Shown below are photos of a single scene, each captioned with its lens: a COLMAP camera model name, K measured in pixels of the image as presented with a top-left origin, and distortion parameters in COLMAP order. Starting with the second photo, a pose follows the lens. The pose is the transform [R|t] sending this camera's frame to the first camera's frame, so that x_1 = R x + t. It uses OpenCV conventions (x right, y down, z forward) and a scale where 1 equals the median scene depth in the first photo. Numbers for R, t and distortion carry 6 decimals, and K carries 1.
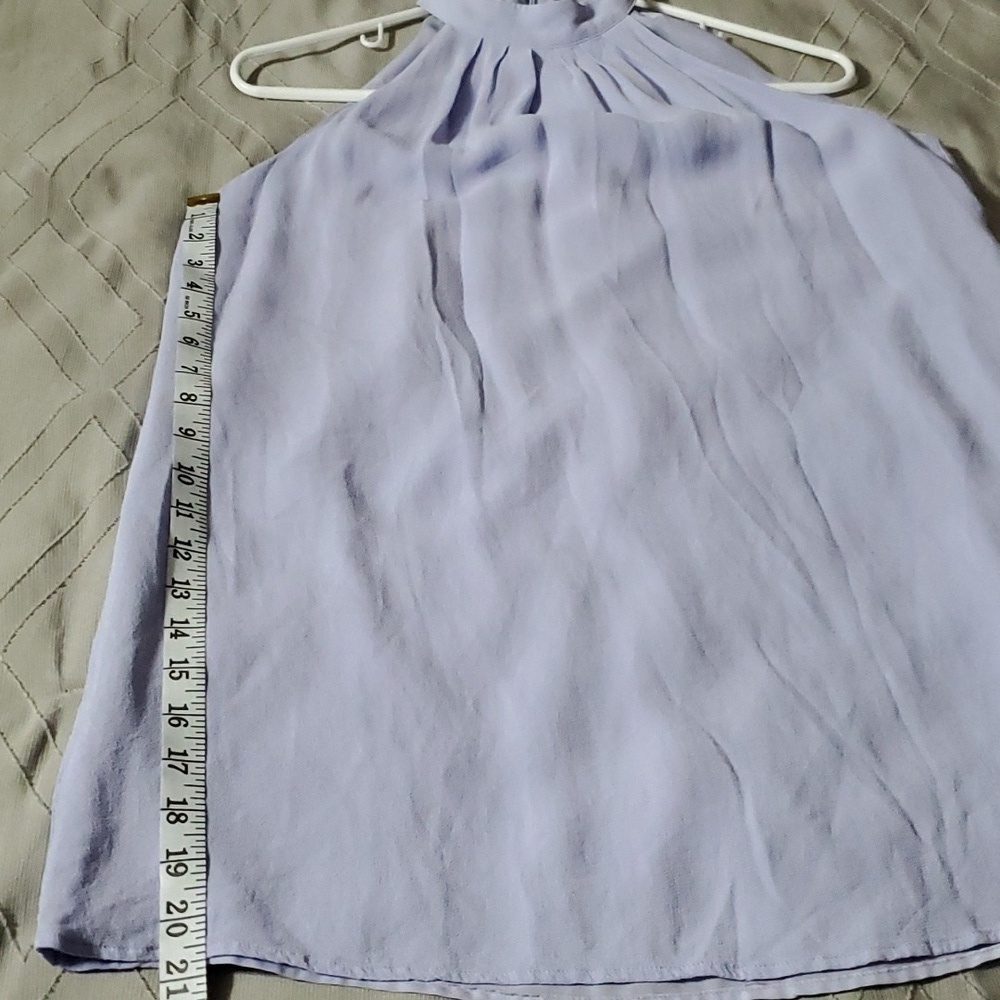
lens RADIAL K [[1276.3, 0, 500.0], [0, 1276.3, 500.0], [0, 0, 1]] dist [0.240230, -0.570443]
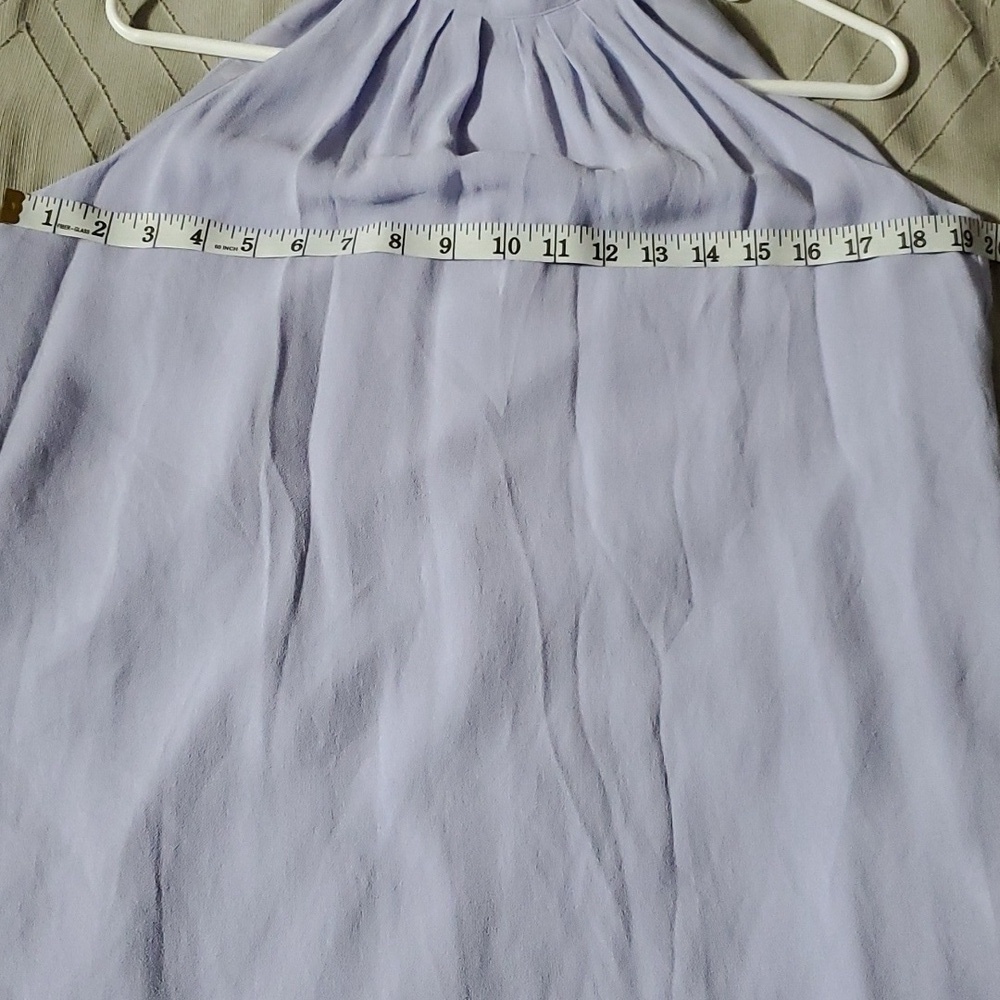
lens RADIAL K [[1276.3, 0, 500.0], [0, 1276.3, 500.0], [0, 0, 1]] dist [0.240230, -0.570443]
pose [[0.991271, 0.125416, -0.040643, 0.138512], [-0.108036, 0.949435, 0.294790, -0.382946], [0.075559, -0.287825, 0.954697, 0.233761]]
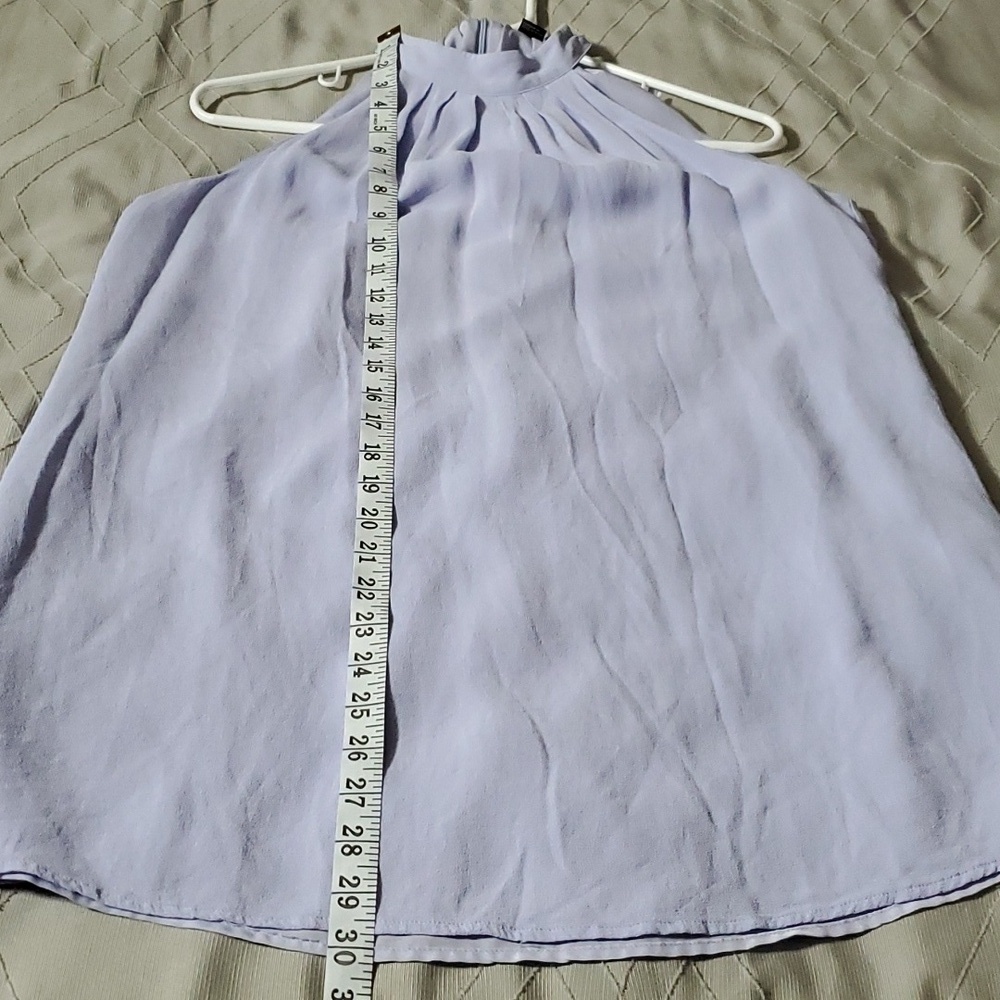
lens RADIAL K [[1276.3, 0, 500.0], [0, 1276.3, 500.0], [0, 0, 1]] dist [0.240230, -0.570443]
pose [[0.997410, 0.066644, -0.027061, 0.121564], [-0.068303, 0.995485, -0.065917, 0.061488], [0.022546, 0.067595, 0.997458, -0.033372]]
